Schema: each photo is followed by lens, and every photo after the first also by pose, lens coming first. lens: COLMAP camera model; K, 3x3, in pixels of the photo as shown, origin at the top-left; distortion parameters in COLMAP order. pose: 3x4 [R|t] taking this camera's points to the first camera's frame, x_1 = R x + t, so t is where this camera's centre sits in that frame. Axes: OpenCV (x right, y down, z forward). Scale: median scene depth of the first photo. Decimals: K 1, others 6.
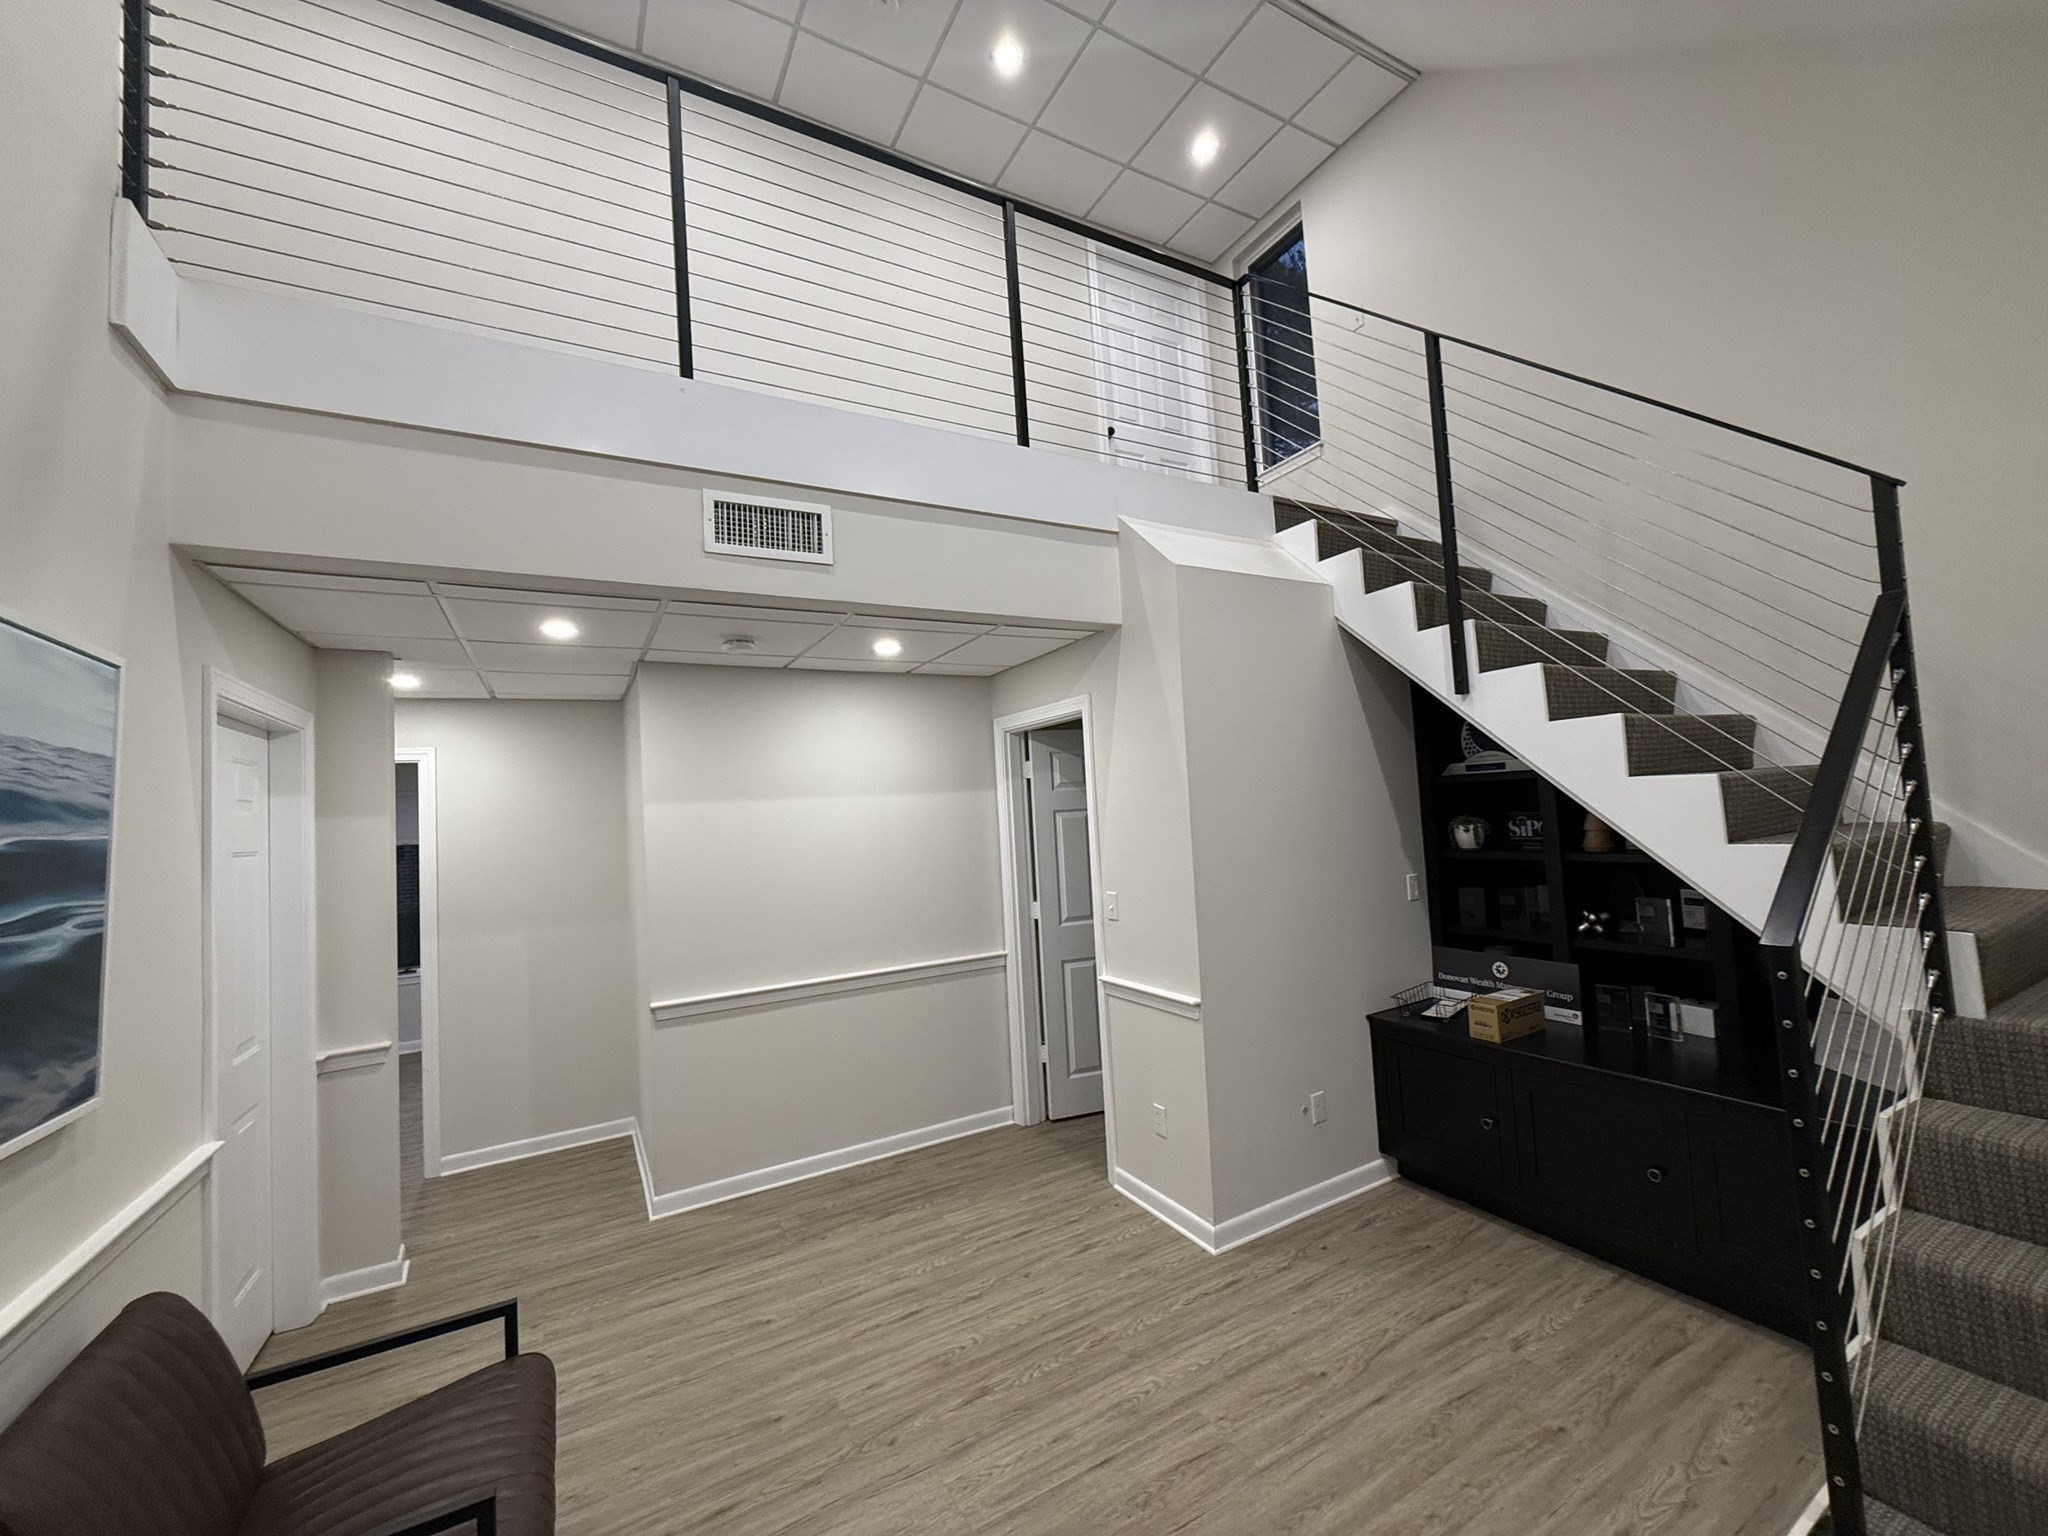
lens RADIAL K [[814.6, 0, 1032.2], [0, 814.6, 769.3], [0, 0, 1]] dist [-0.000833, 0.000022]
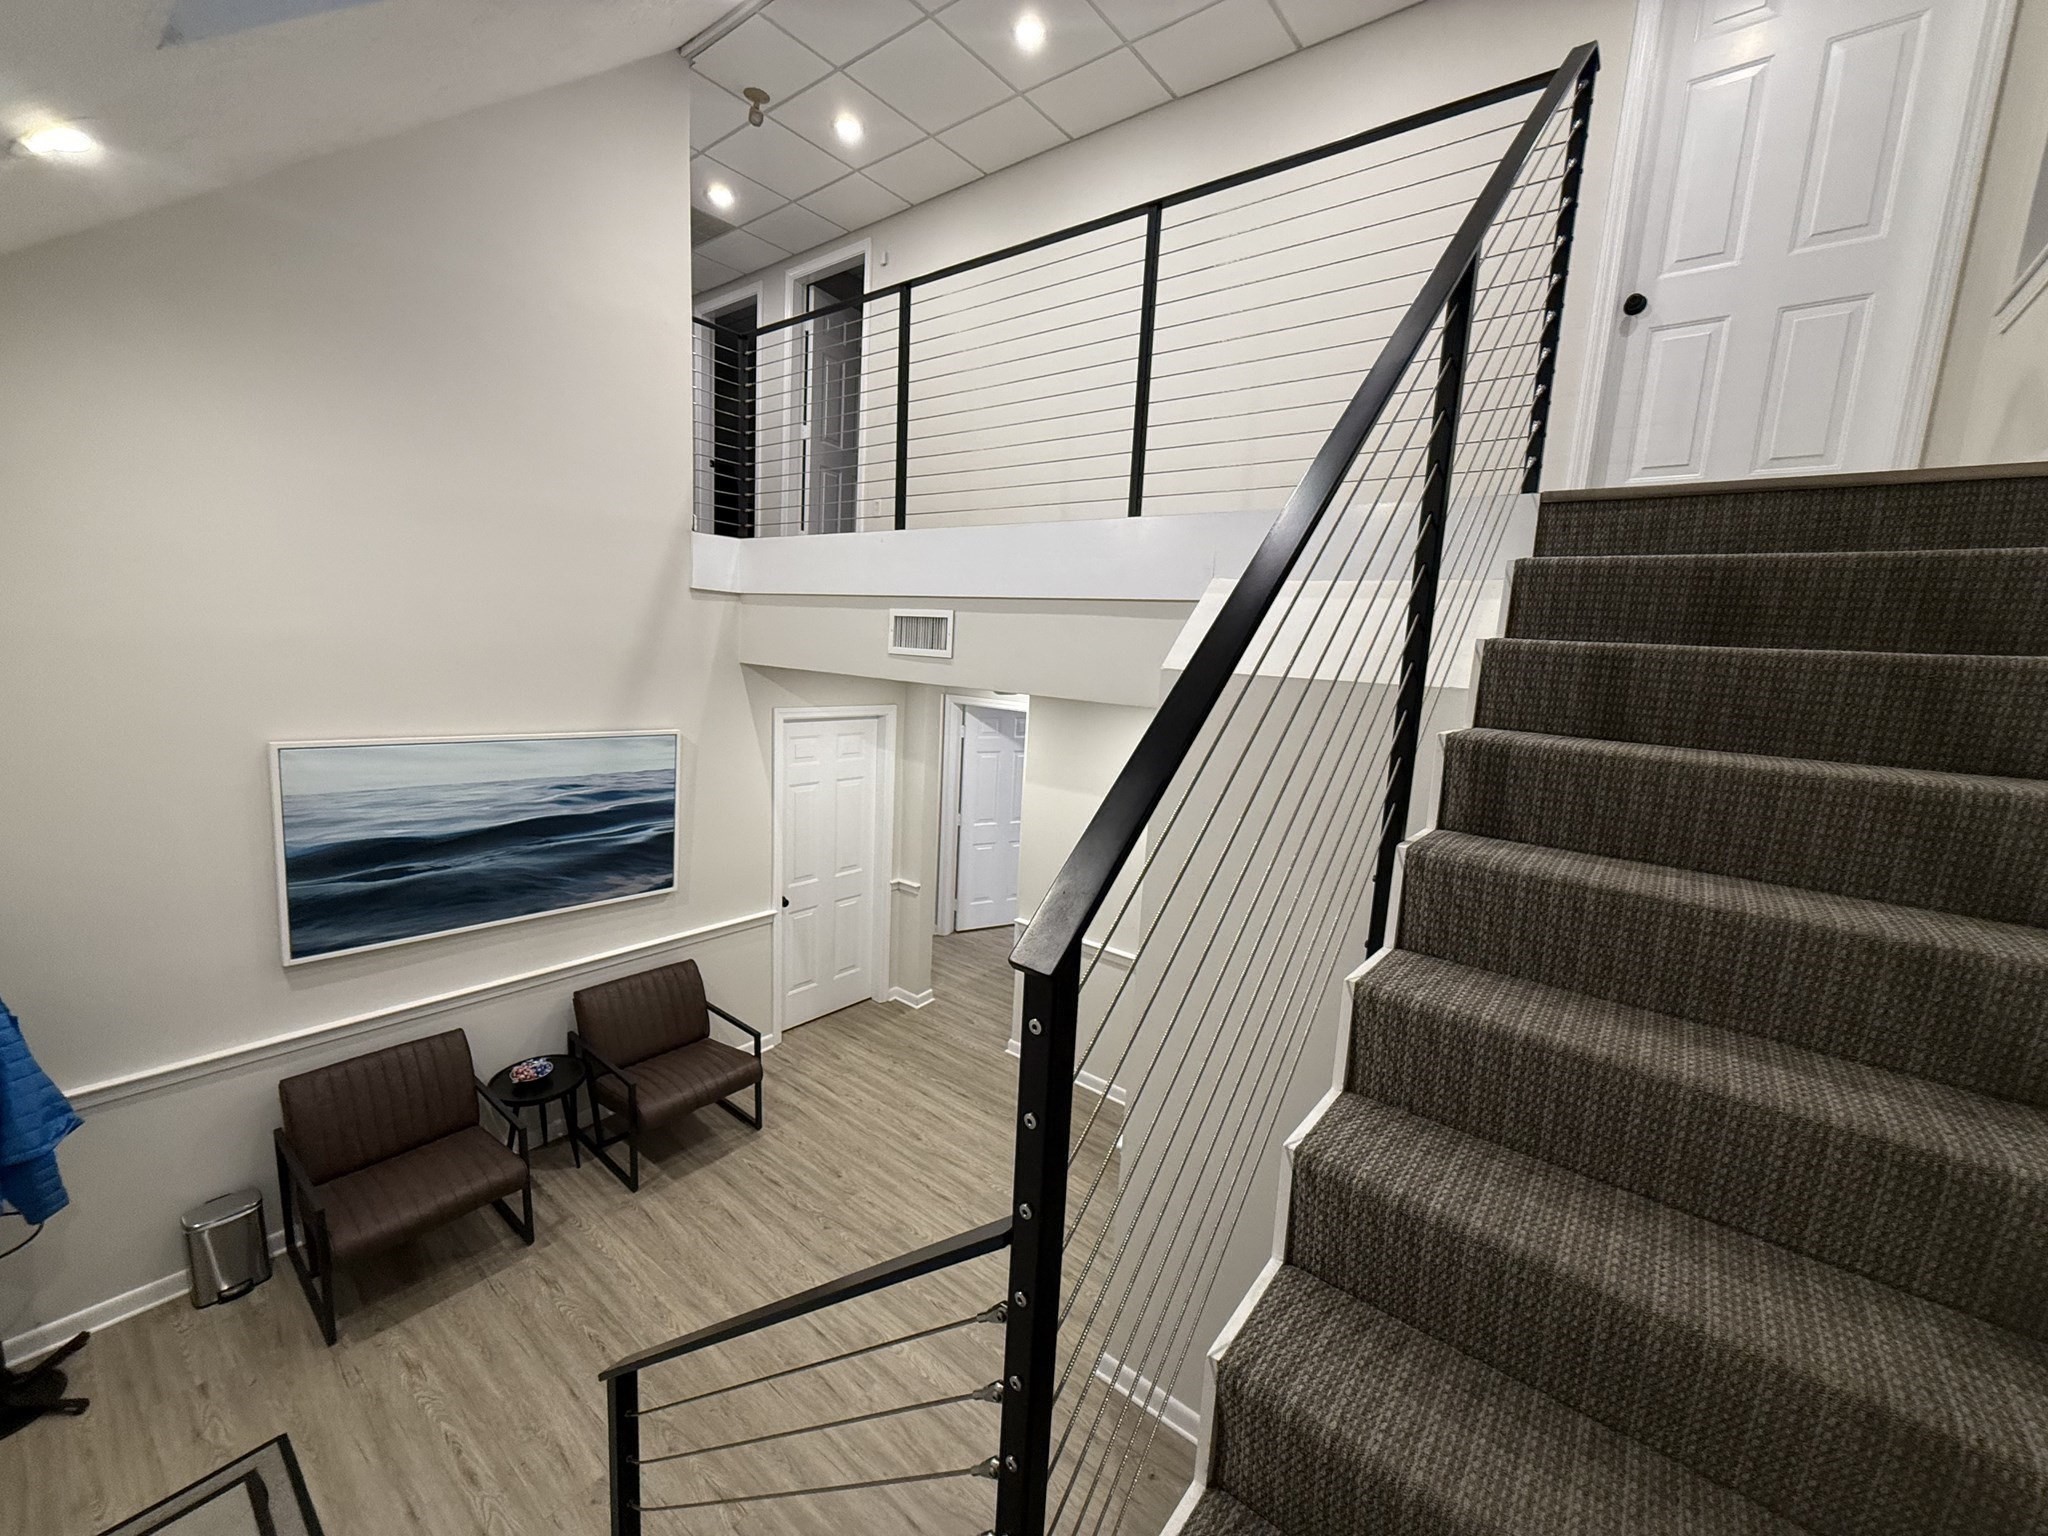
lens RADIAL K [[814.6, 0, 1026.4], [0, 814.6, 770.5], [0, 0, 1]] dist [-0.000833, 0.000022]
pose [[0.367436, 0.220742, -0.903473, 1.048162], [-0.024623, 0.973394, 0.227812, -0.395405], [0.929723, -0.061460, 0.363095, 0.674203]]
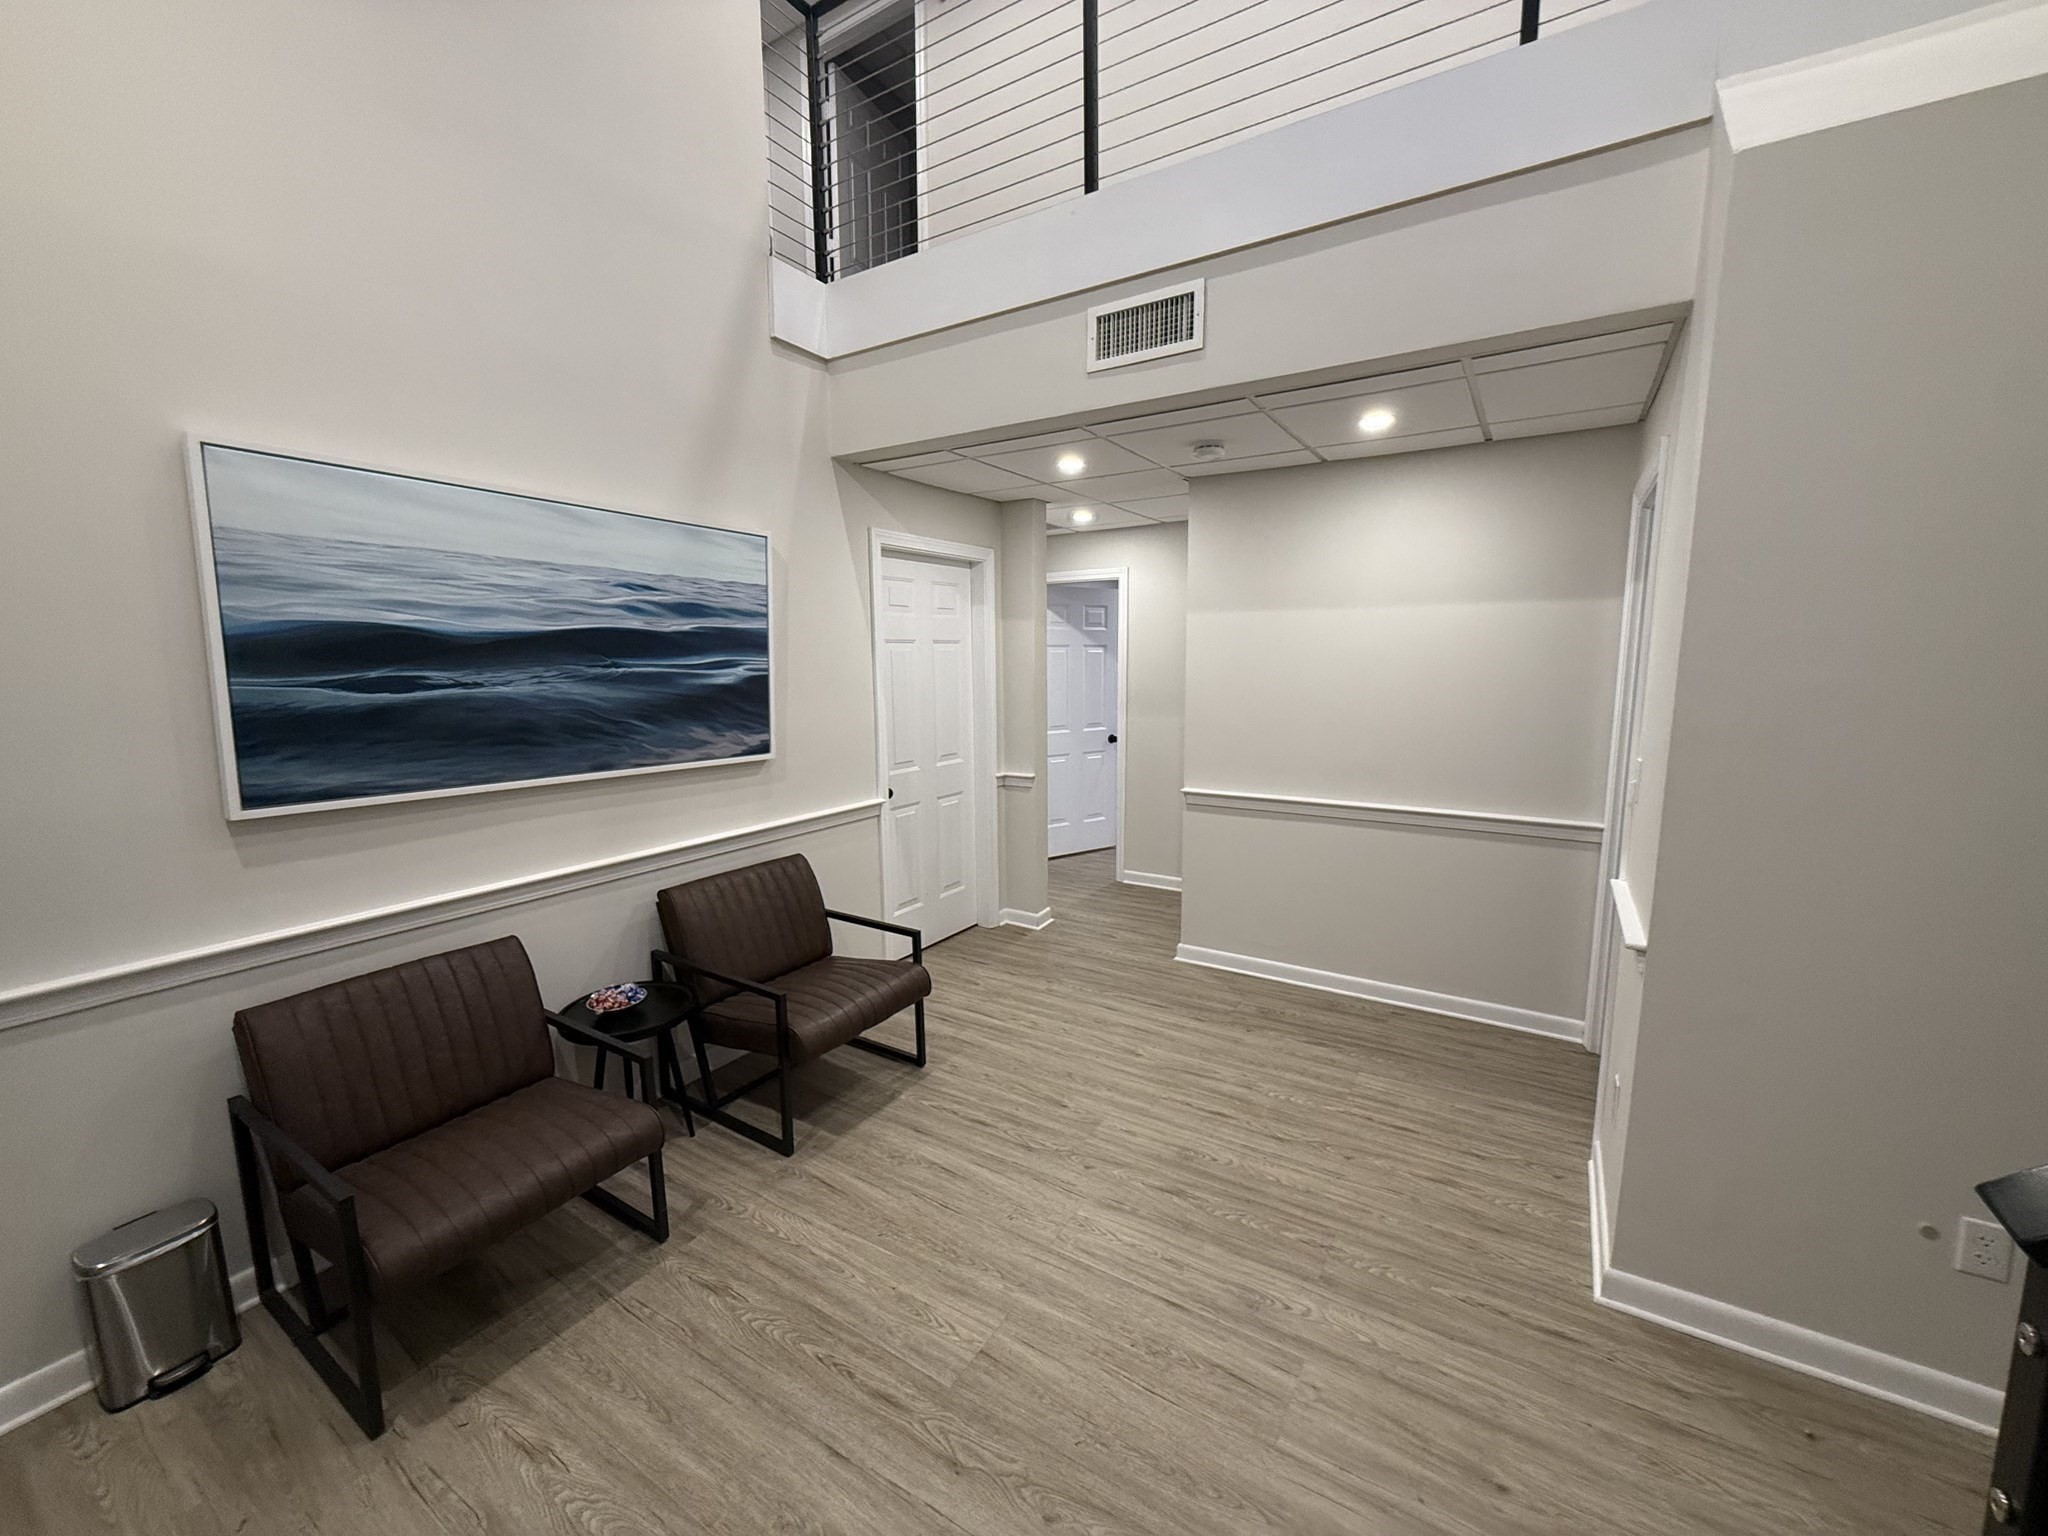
lens RADIAL K [[814.6, 0, 1027.1], [0, 814.6, 769.9], [0, 0, 1]] dist [-0.000833, 0.000022]
pose [[0.469399, 0.175967, -0.865274, 0.569251], [0.028583, 0.976399, 0.214073, 0.010570], [0.882523, -0.125218, 0.453292, 0.373973]]
